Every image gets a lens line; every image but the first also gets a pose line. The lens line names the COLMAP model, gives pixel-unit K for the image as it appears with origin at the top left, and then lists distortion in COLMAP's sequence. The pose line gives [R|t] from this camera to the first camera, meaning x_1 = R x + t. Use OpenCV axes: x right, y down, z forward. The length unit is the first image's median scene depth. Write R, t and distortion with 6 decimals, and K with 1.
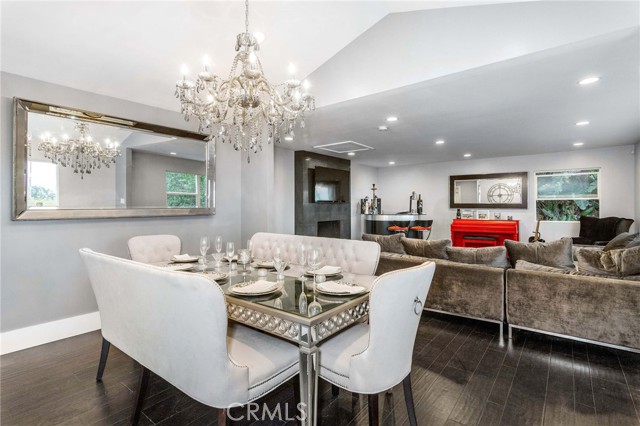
lens RADIAL K [[311.9, 0, 319.6], [0, 311.9, 210.2], [0, 0, 1]] dist [-0.003969, 0.001563]
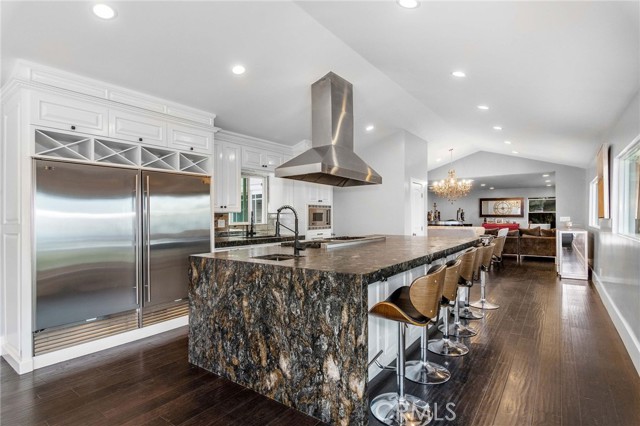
lens RADIAL K [[325.1, 0, 322.9], [0, 325.1, 218.1], [0, 0, 1]] dist [-0.003328, -0.000246]
pose [[0.998998, -0.002666, 0.044669, -0.553772], [0.003100, 0.999948, -0.009667, 0.013049], [-0.044641, 0.009796, 0.998955, -0.791088]]
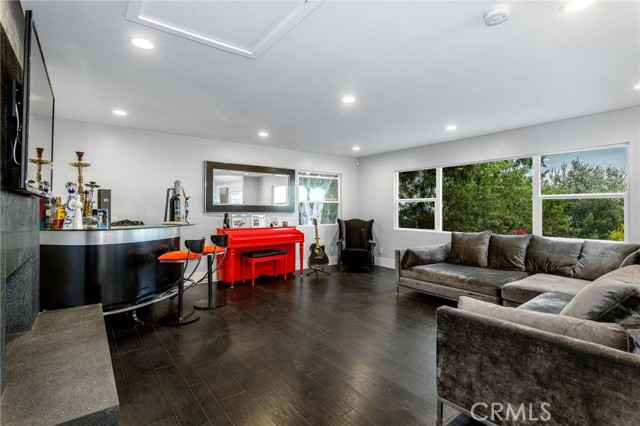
lens RADIAL K [[311.9, 0, 323.0], [0, 311.9, 210.8], [0, 0, 1]] dist [-0.003969, 0.001563]
pose [[0.232549, -0.004165, 0.972576, -0.145916], [0.009220, 0.999955, 0.002077, -0.008873], [-0.972541, 0.008484, 0.232577, 0.664303]]
